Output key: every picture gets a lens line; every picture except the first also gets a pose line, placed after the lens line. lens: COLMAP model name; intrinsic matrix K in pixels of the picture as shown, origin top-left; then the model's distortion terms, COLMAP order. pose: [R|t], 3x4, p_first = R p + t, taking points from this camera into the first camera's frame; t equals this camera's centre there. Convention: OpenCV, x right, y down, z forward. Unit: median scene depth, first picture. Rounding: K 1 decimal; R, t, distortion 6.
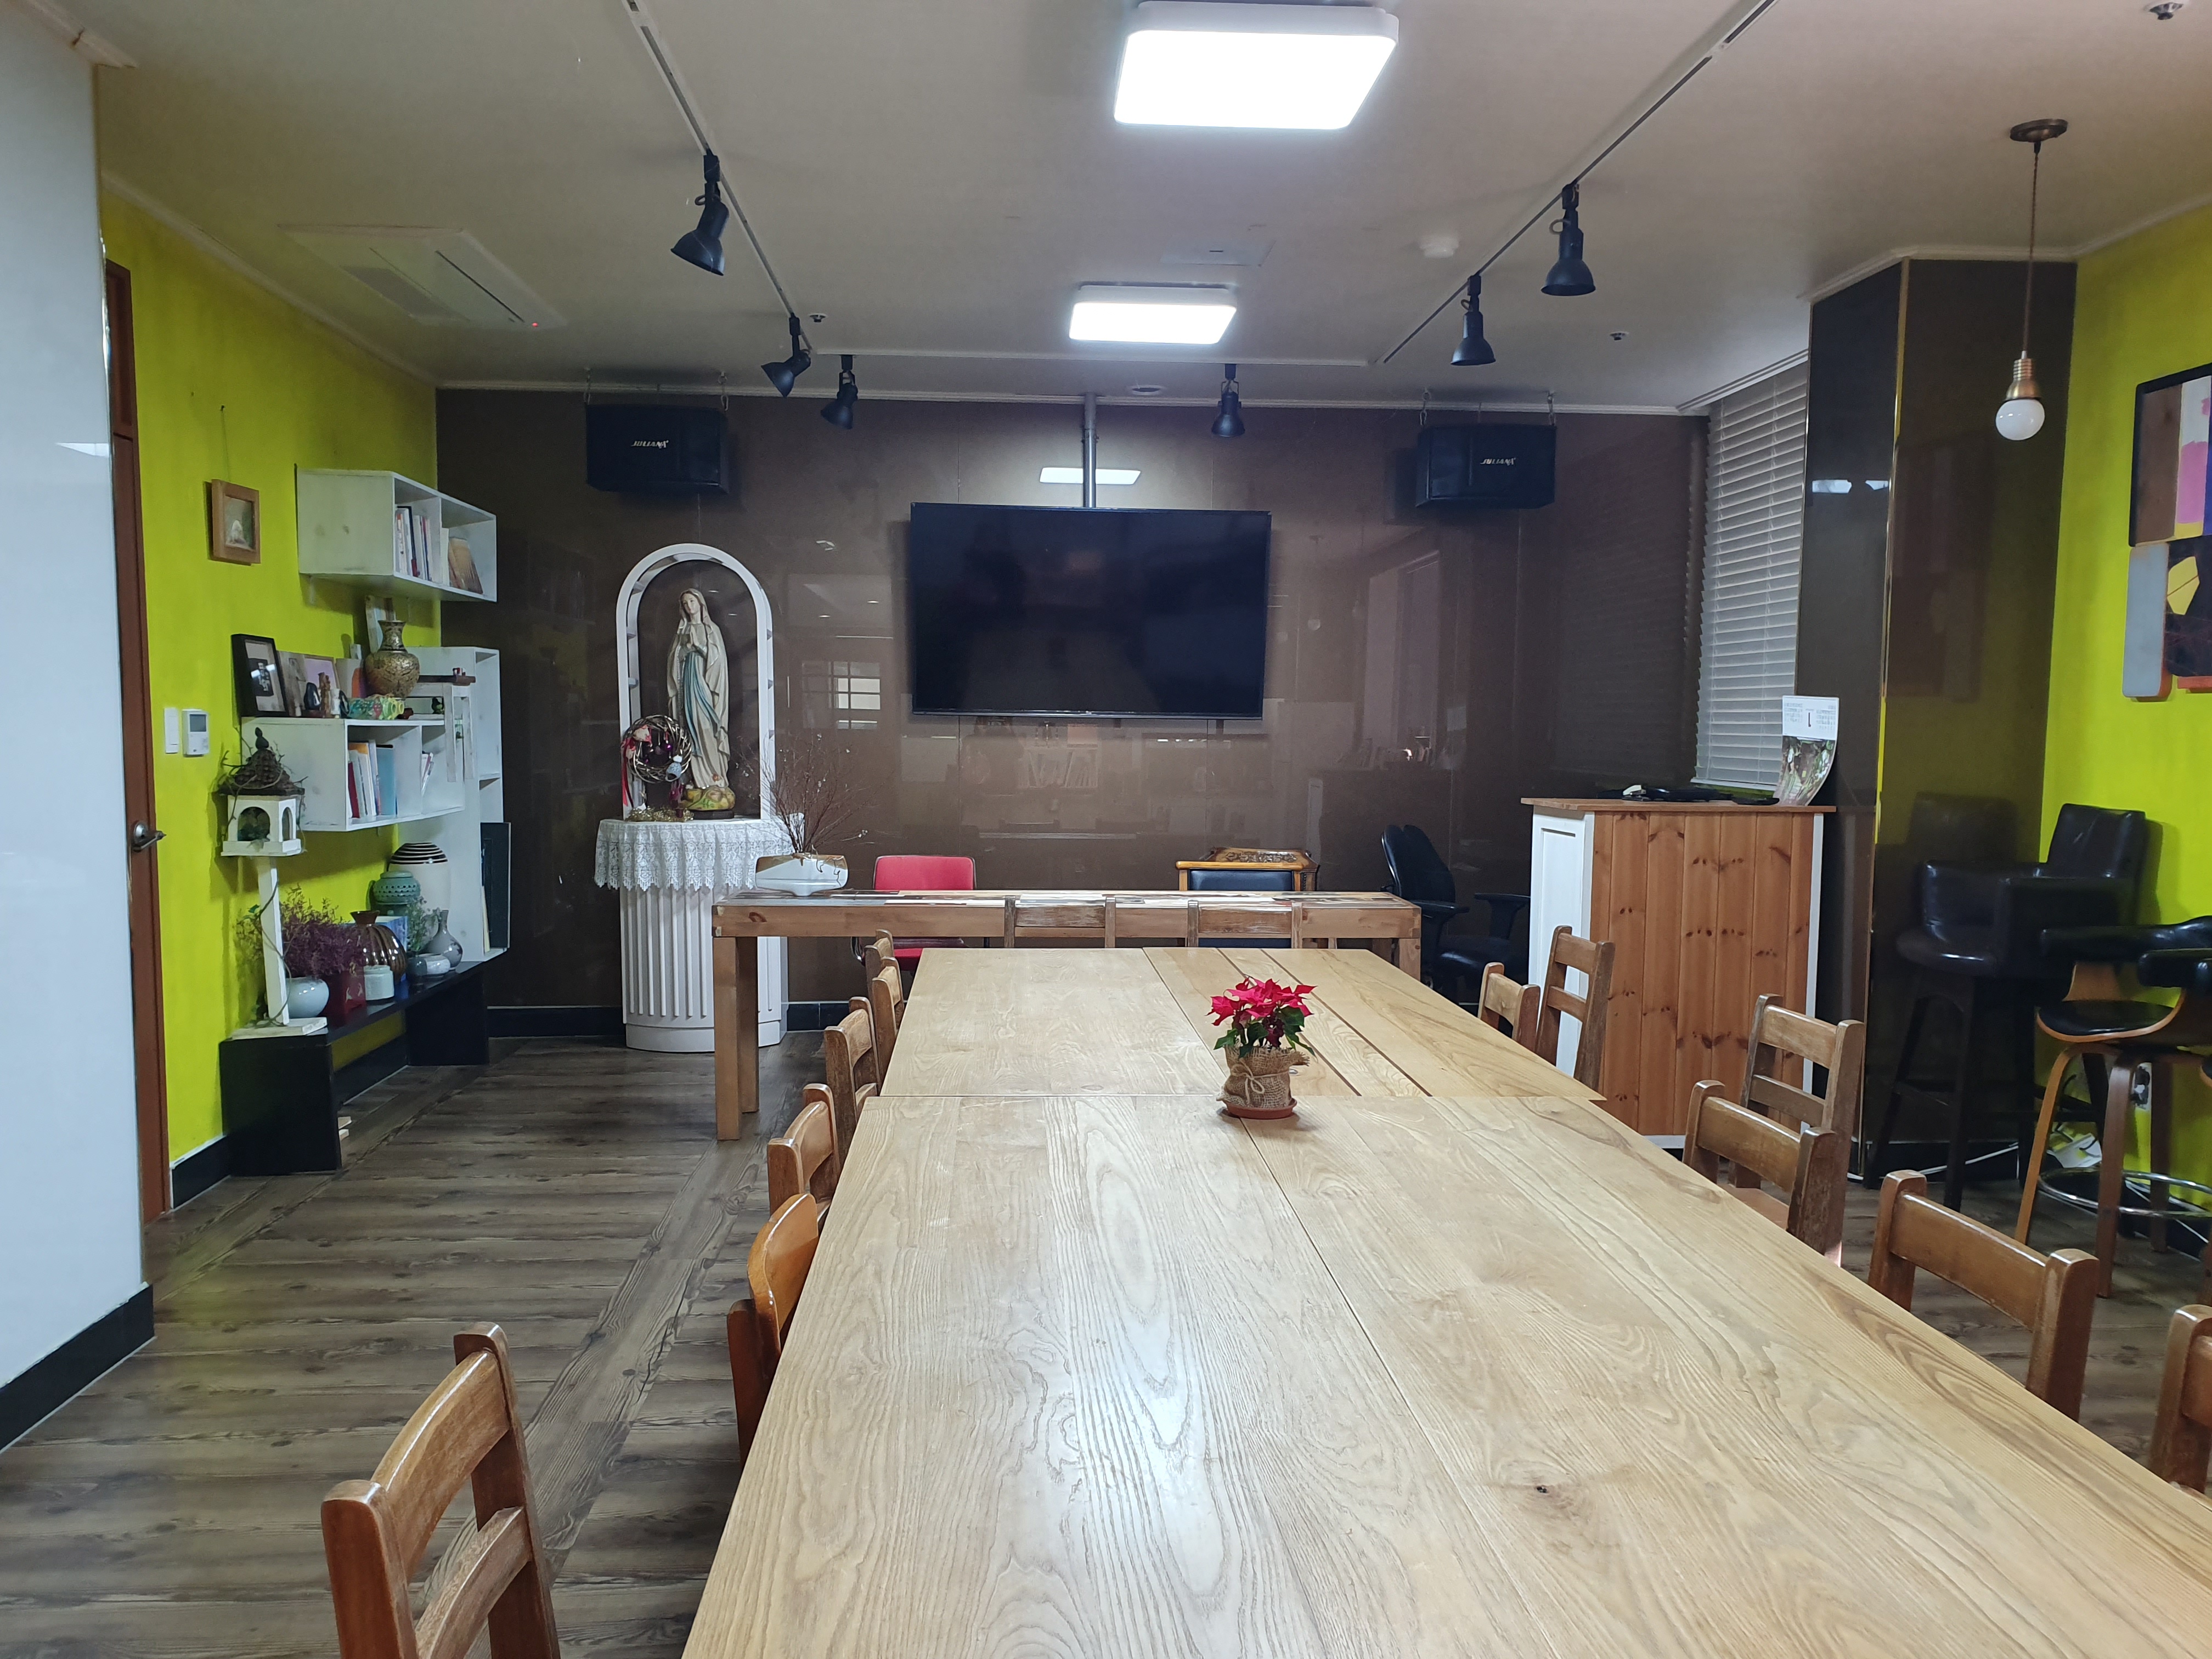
lens RADIAL K [[1707.9, 0, 1092.6], [0, 1707.9, 856.1], [0, 0, 1]] dist [0.016982, -0.010055]
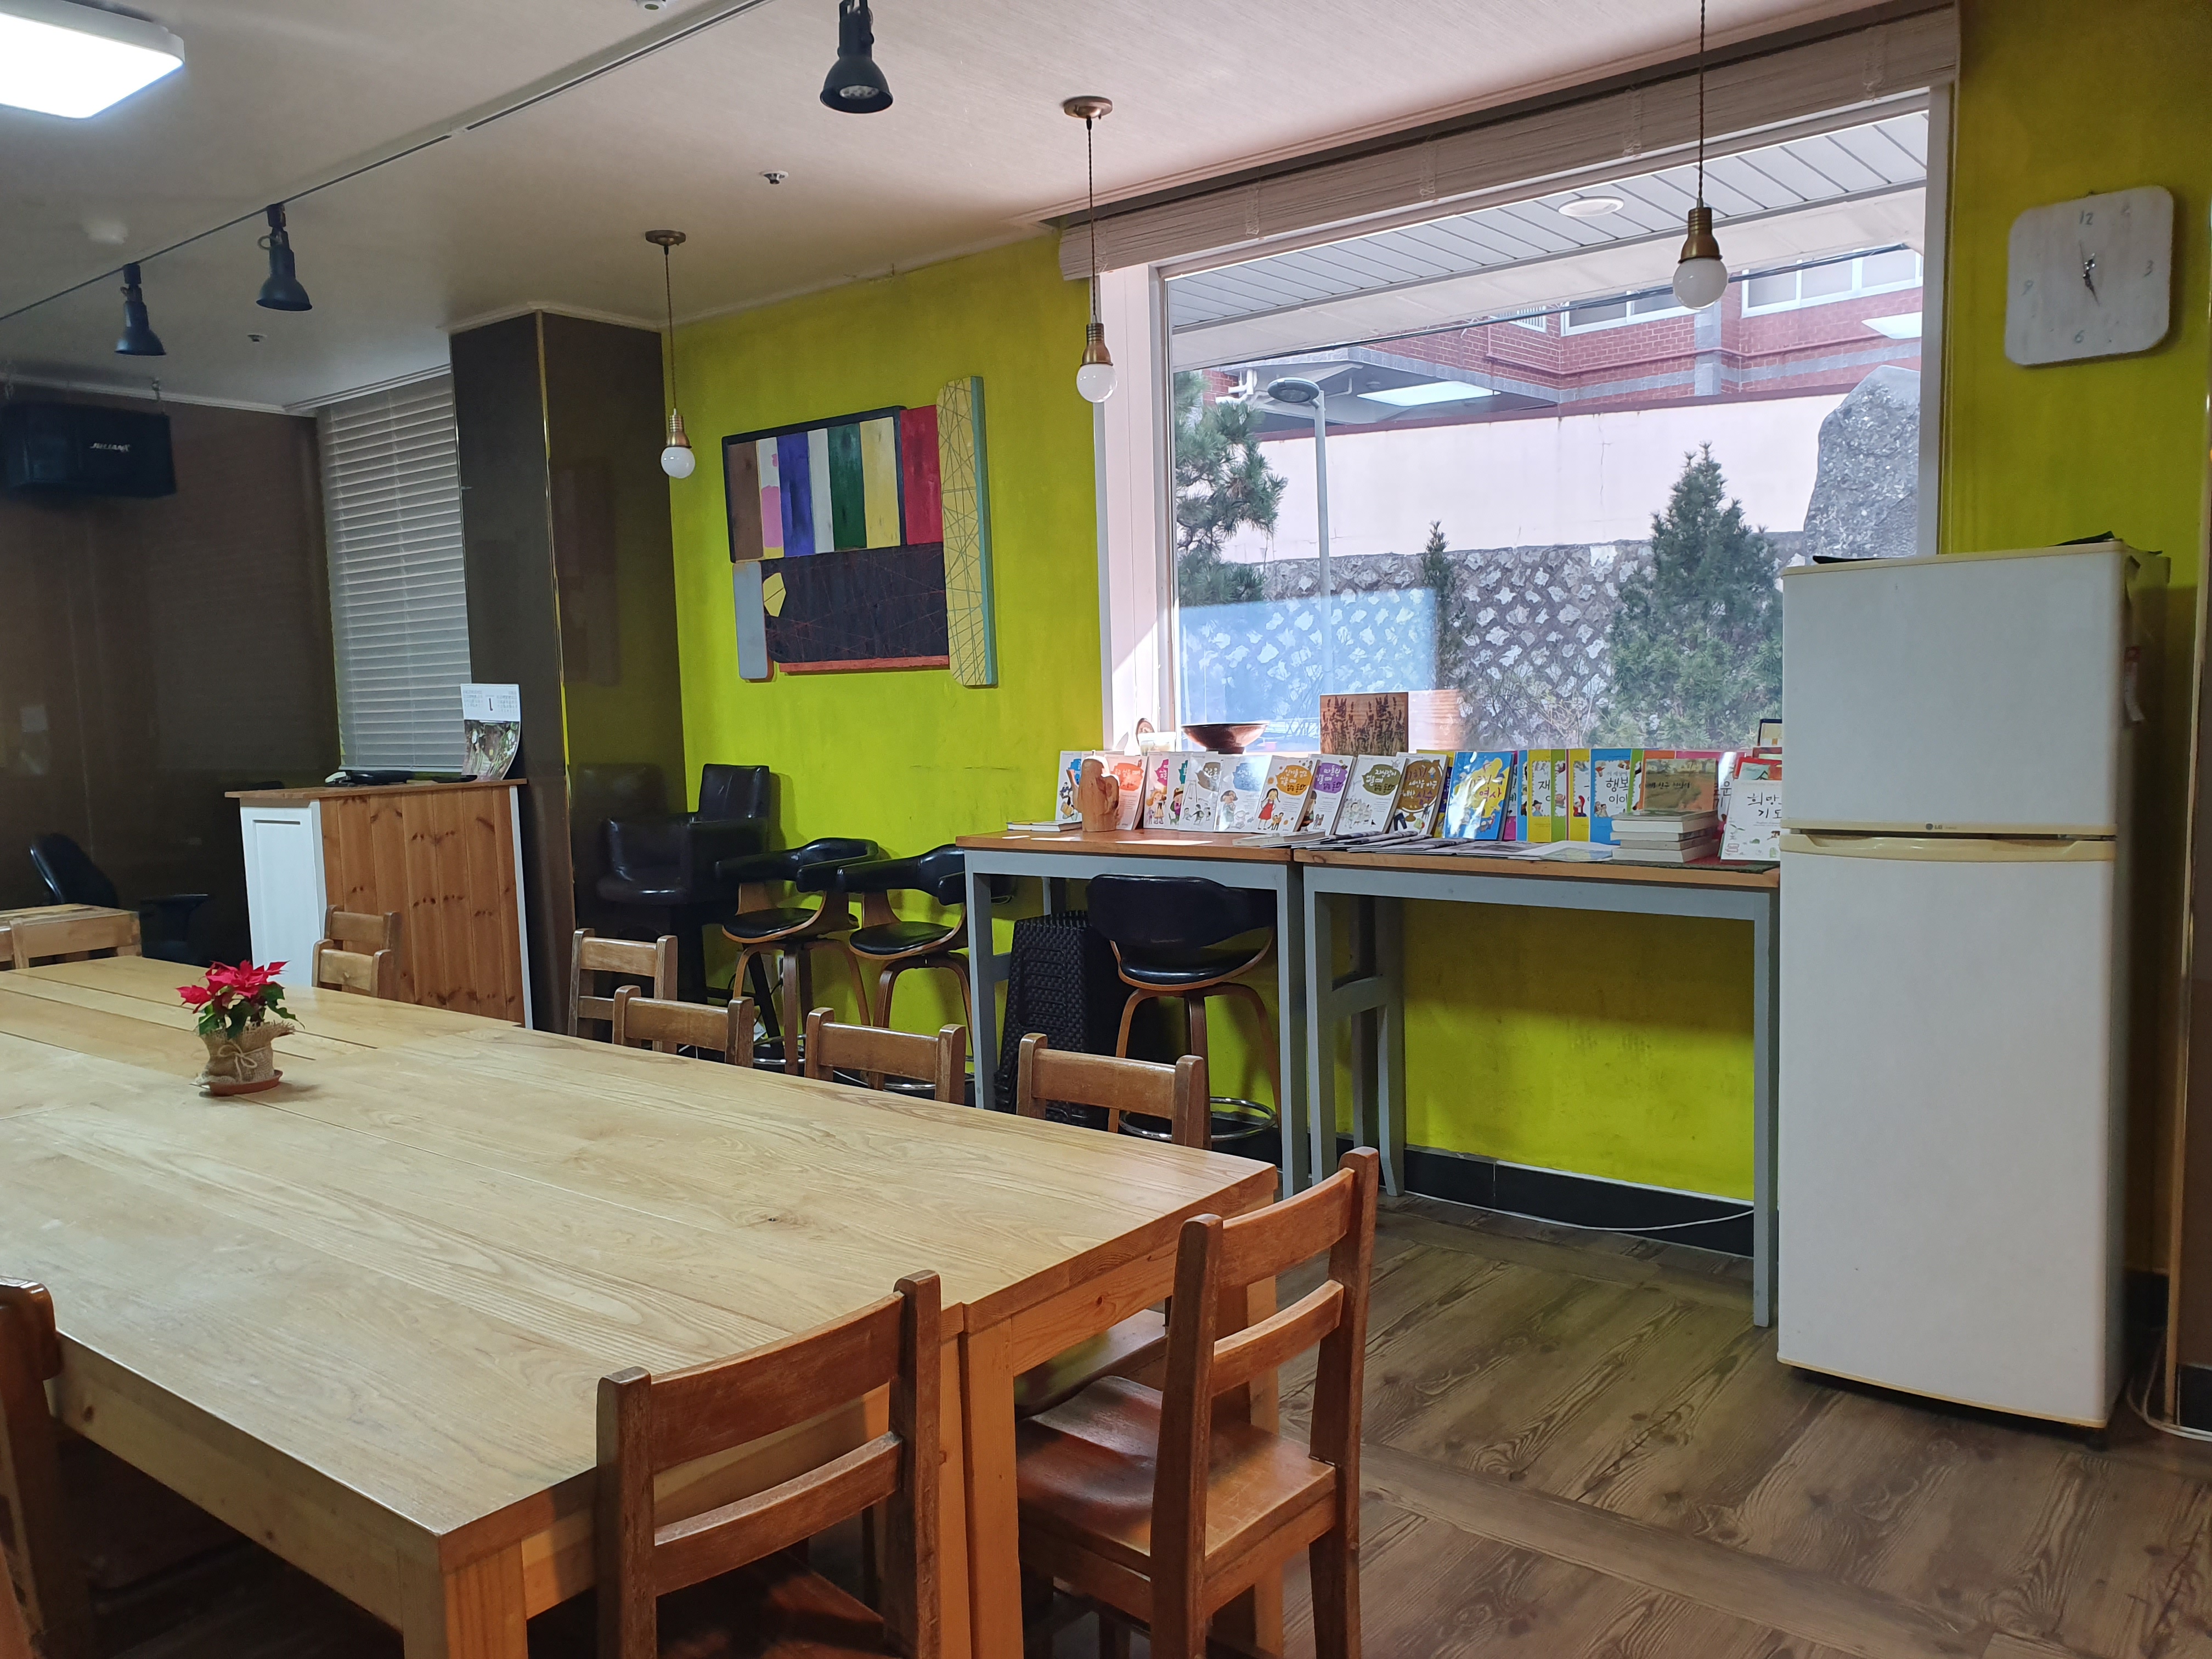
lens RADIAL K [[1707.9, 0, 1092.6], [0, 1707.9, 856.1], [0, 0, 1]] dist [0.016982, -0.010055]
pose [[0.669406, -0.099227, 0.736240, -0.166458], [0.094343, 0.994370, 0.048238, 0.003189], [-0.736882, 0.037168, 0.674999, -0.058316]]
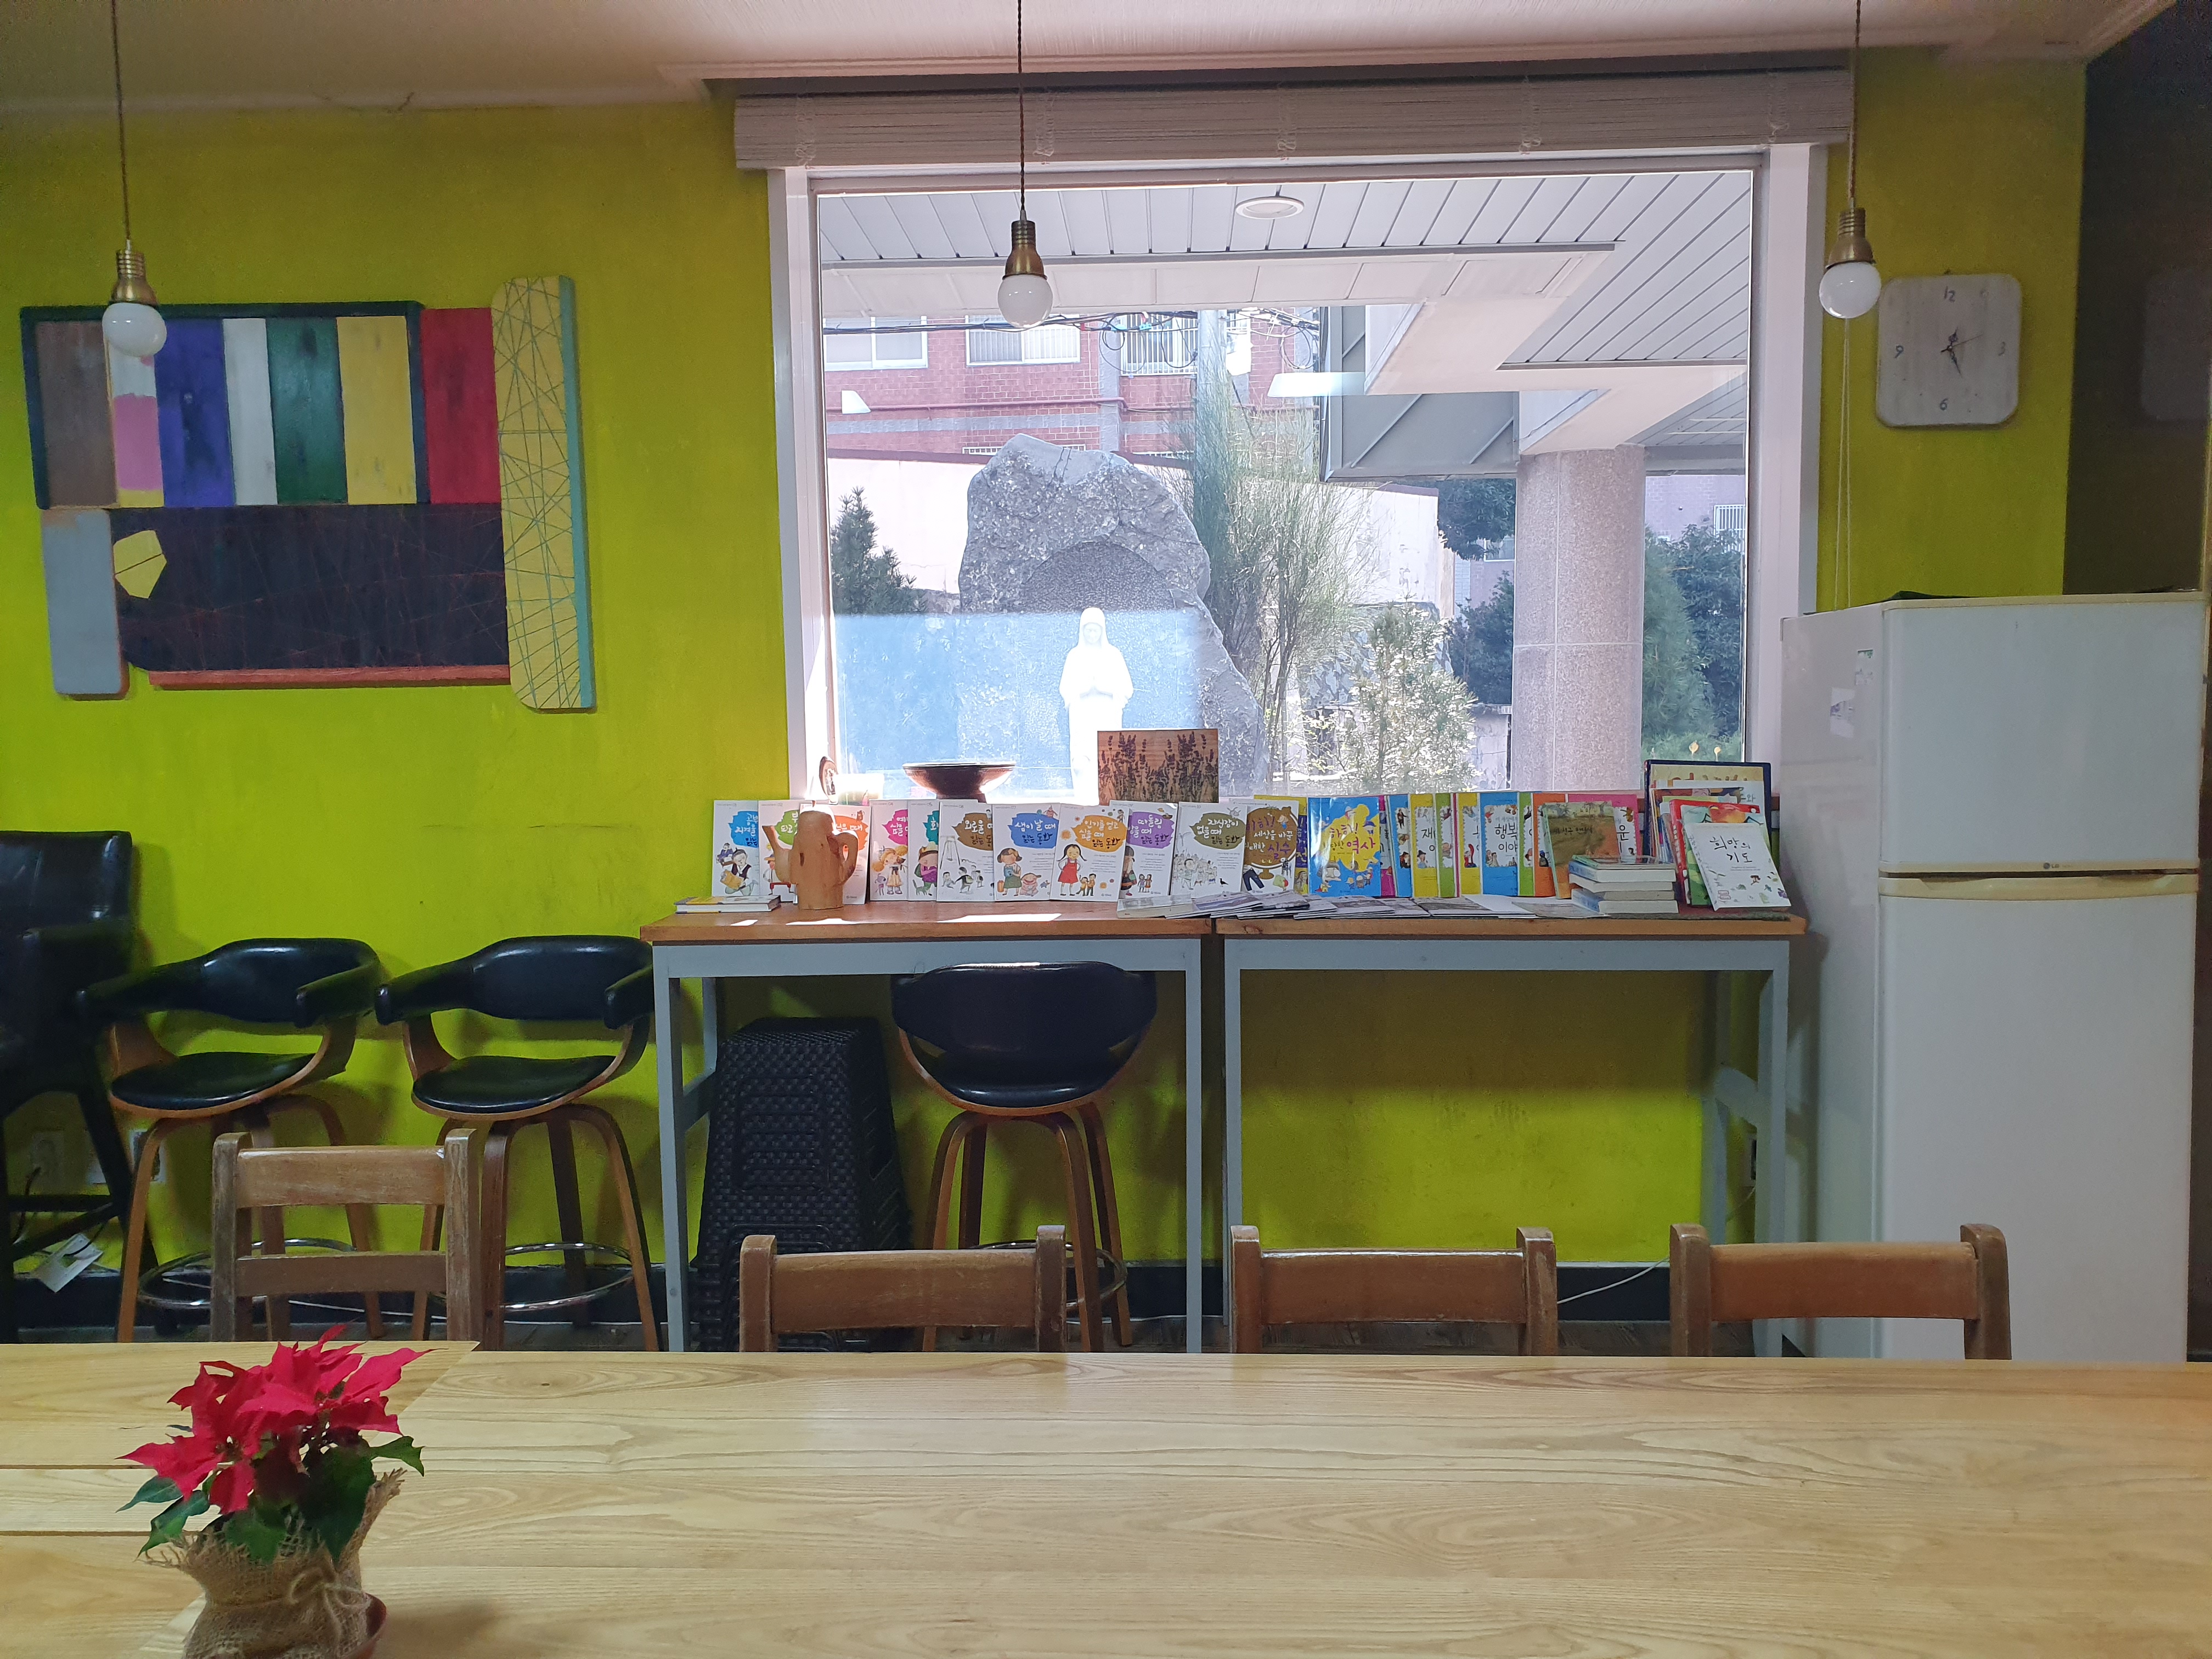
lens RADIAL K [[1700.9, 0, 1106.0], [0, 1700.9, 829.5], [0, 0, 1]] dist [0.017871, -0.004905]
pose [[0.091357, -0.076800, 0.992852, -0.150031], [0.092739, 0.993345, 0.068305, -0.033410], [-0.991491, 0.085836, 0.097871, 0.384016]]
